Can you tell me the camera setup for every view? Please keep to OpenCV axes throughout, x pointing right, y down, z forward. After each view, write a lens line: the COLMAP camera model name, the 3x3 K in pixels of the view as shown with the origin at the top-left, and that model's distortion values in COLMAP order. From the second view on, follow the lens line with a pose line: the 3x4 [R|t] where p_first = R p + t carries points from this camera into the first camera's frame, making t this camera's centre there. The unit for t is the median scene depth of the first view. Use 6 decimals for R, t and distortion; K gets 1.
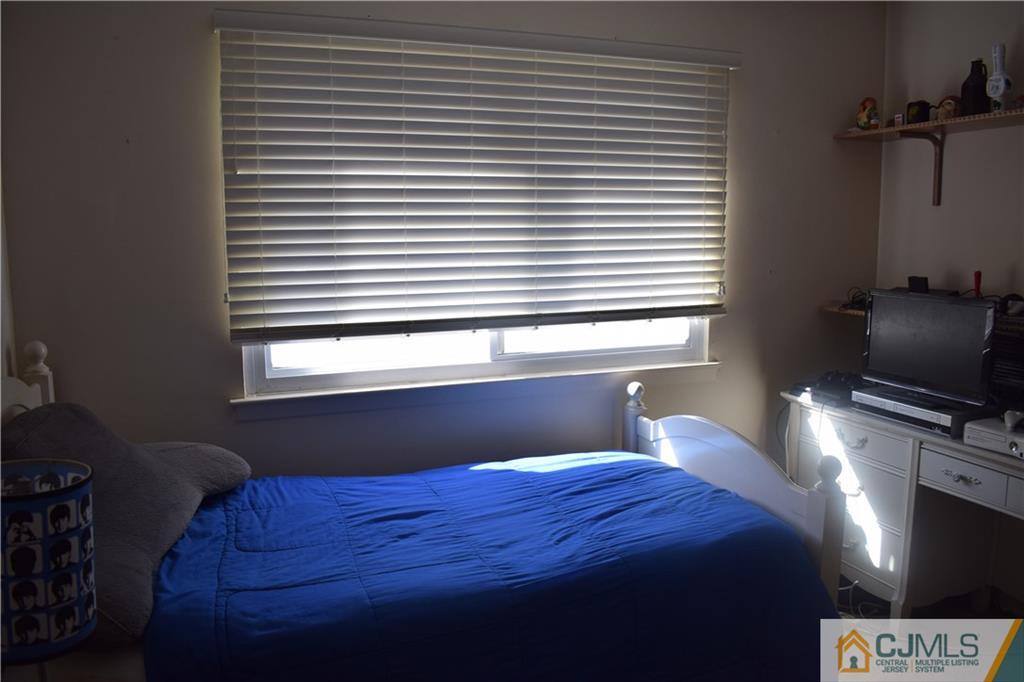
lens RADIAL K [[799.5, 0, 516.7], [0, 799.5, 346.5], [0, 0, 1]] dist [-0.093677, -0.003422]
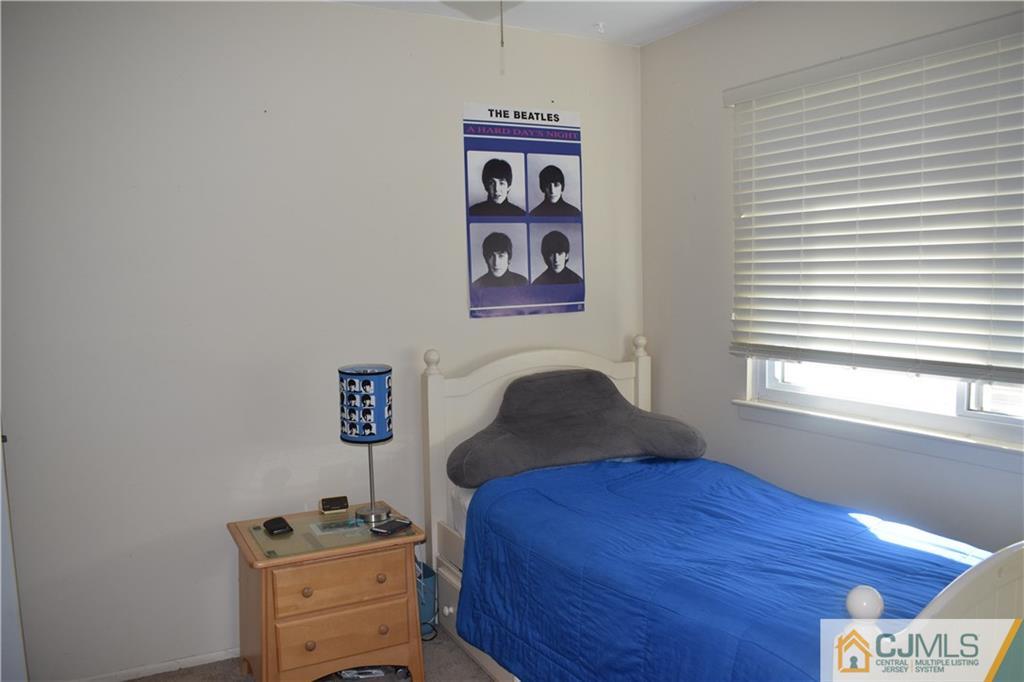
lens RADIAL K [[799.5, 0, 516.7], [0, 799.5, 346.5], [0, 0, 1]] dist [-0.093677, -0.003422]
pose [[0.134812, 0.092002, -0.986591, 0.827220], [-0.129438, 0.988783, 0.074520, -0.063814], [0.982380, 0.117656, 0.145209, 0.481462]]
